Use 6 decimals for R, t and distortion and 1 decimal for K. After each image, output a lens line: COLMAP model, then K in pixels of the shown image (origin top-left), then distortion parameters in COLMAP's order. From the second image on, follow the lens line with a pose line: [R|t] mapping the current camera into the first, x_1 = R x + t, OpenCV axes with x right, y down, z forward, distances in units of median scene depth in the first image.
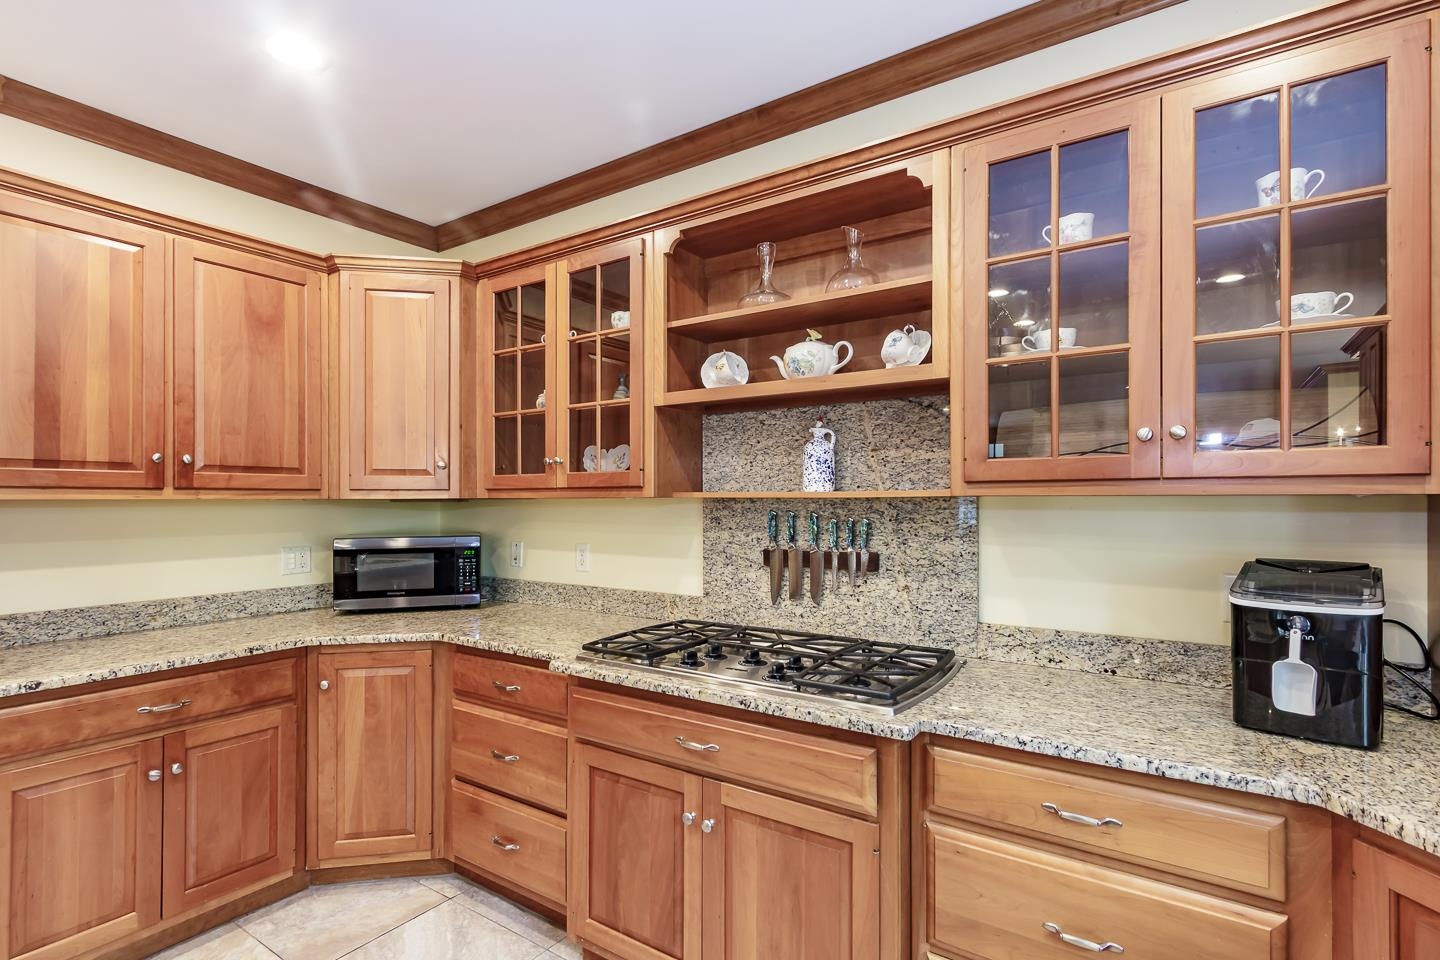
lens RADIAL K [[706.6, 0, 659.6], [0, 706.6, 500.5], [0, 0, 1]] dist [0.007249, 0.002860]
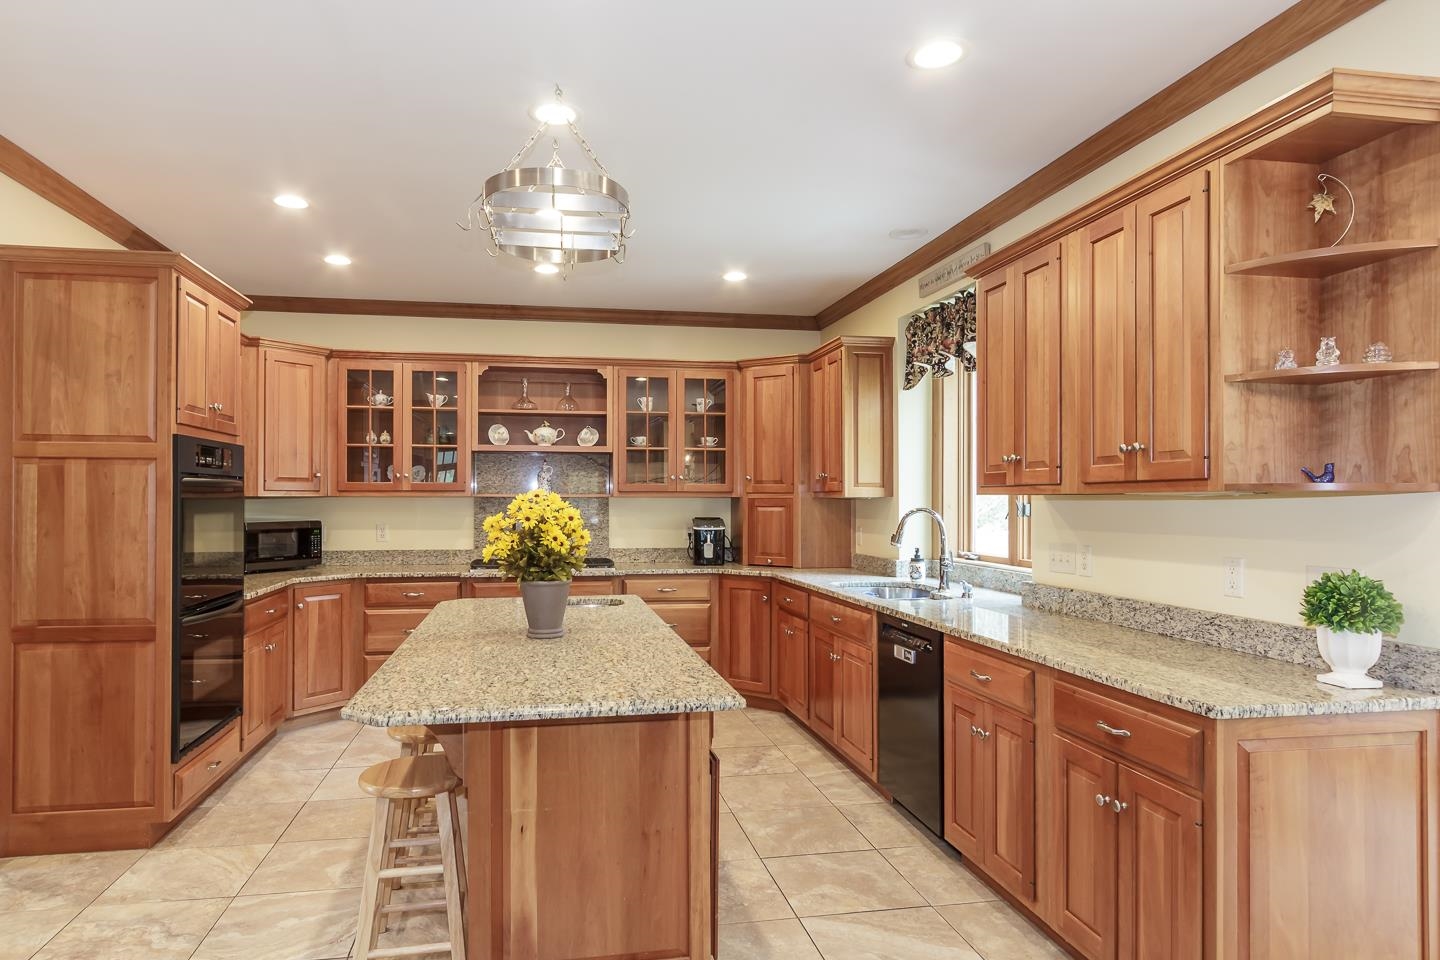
lens RADIAL K [[848.8, 0, 693.4], [0, 848.8, 488.5], [0, 0, 1]] dist [-0.004451, 0.000058]
pose [[0.680083, 0.012496, 0.733029, -1.406893], [-0.002447, 0.999888, -0.014775, 0.006823], [-0.733131, 0.008254, 0.680037, -1.136830]]
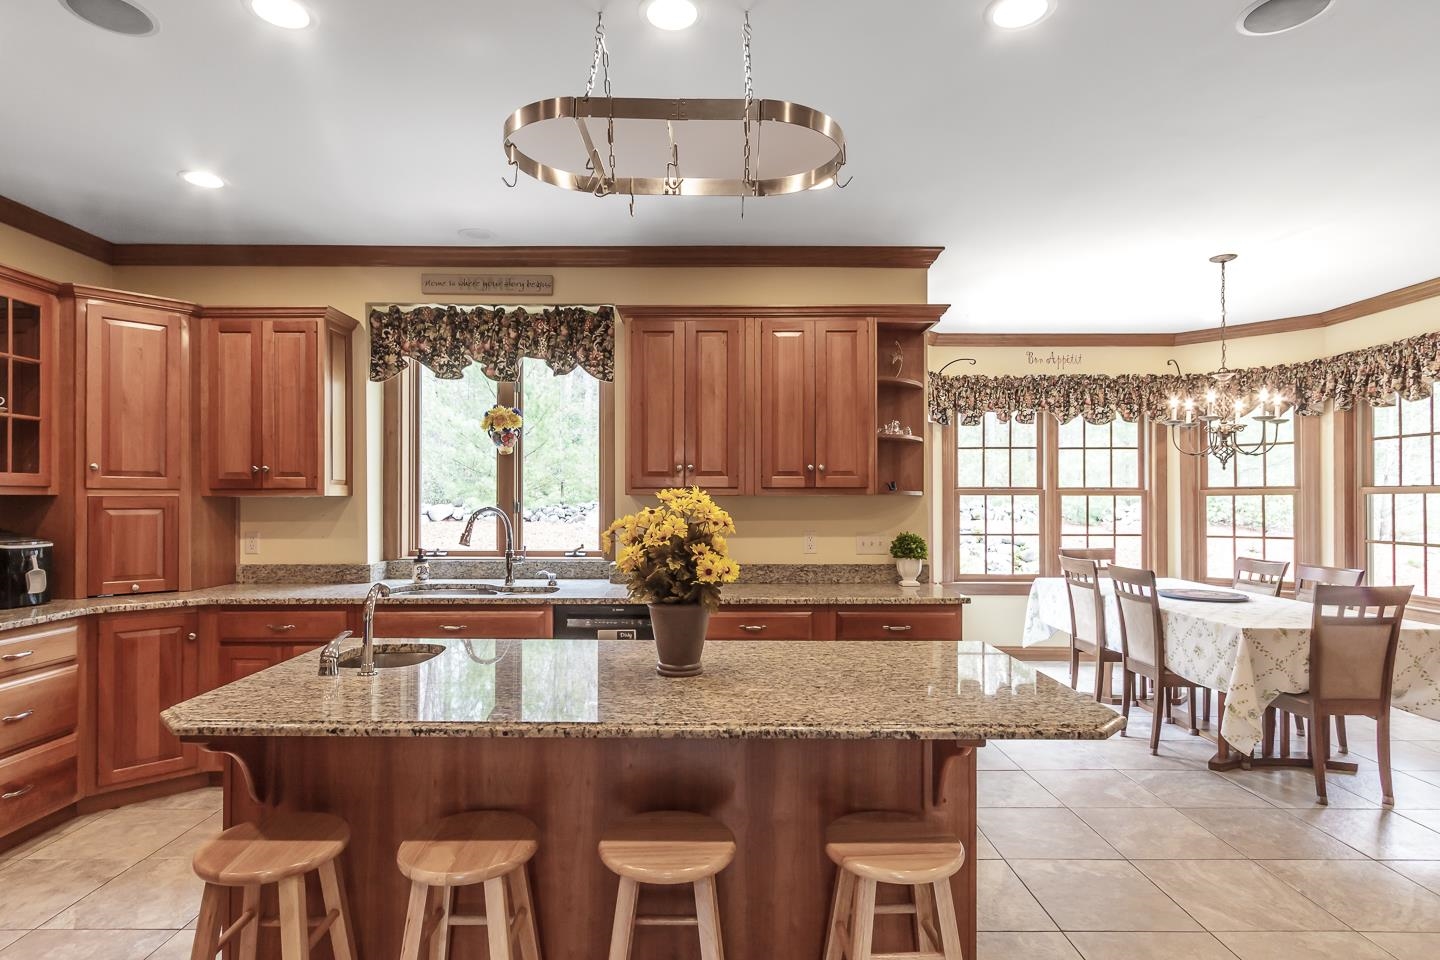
lens RADIAL K [[747.1, 0, 720.7], [0, 747.1, 492.6], [0, 0, 1]] dist [0.001459, 0.000579]
pose [[-0.605835, 0.010761, 0.795518, -1.366309], [0.000859, 0.999917, -0.012872, 0.010747], [-0.795590, -0.007115, -0.605794, 0.431836]]
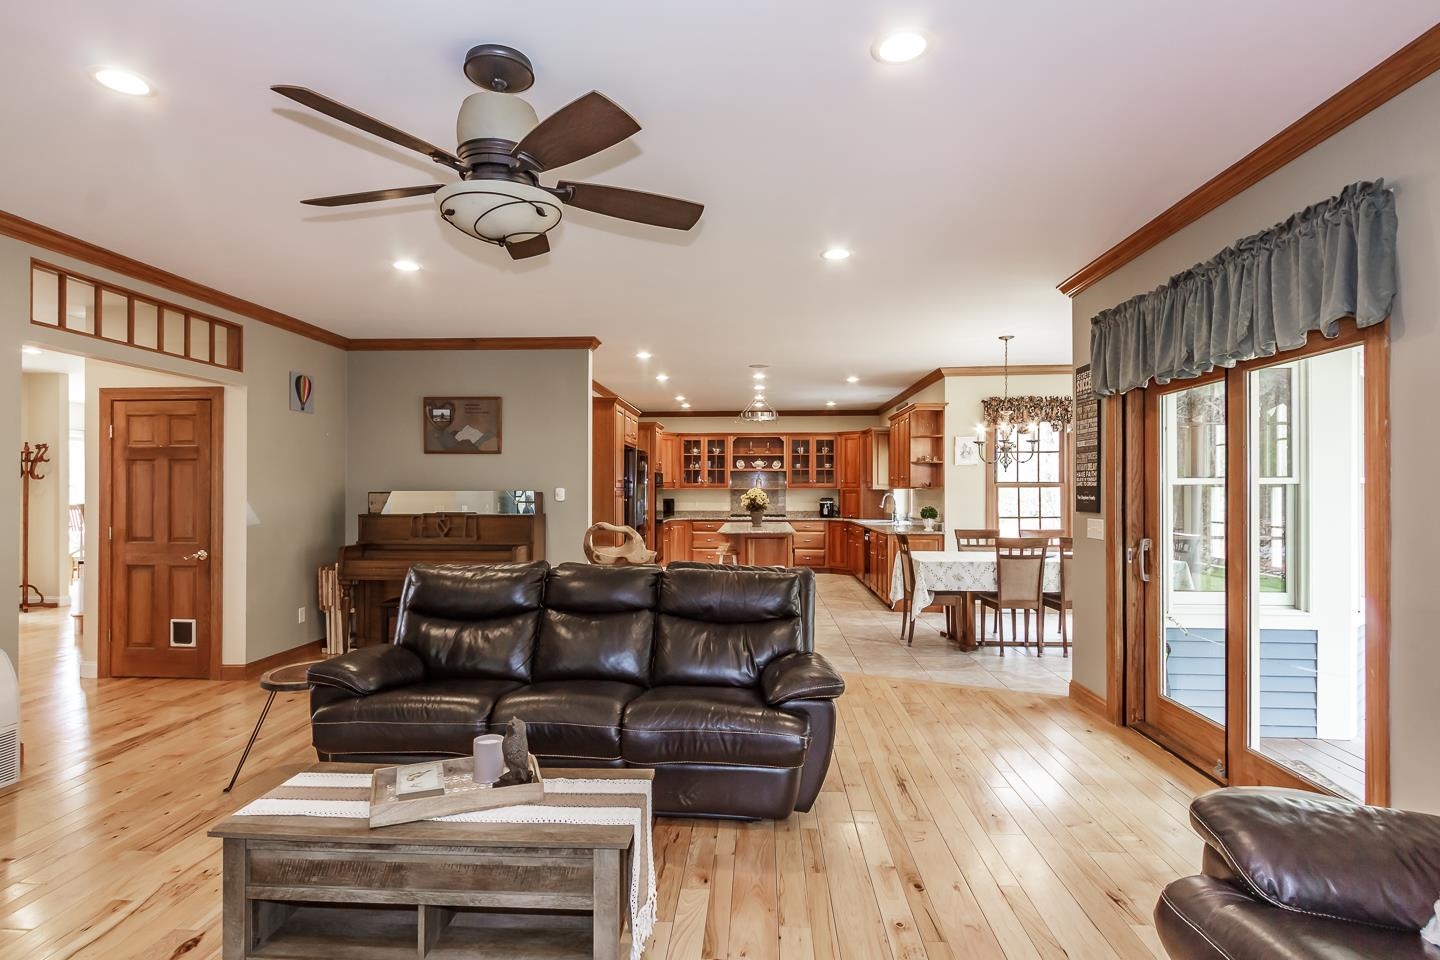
lens RADIAL K [[747.1, 0, 723.3], [0, 747.1, 487.4], [0, 0, 1]] dist [0.001459, 0.000579]
pose [[0.829784, 0.003101, 0.558076, -3.199719], [-0.001098, 0.999992, -0.003923, 0.002858], [-0.558084, 0.002642, 0.829780, -3.588041]]
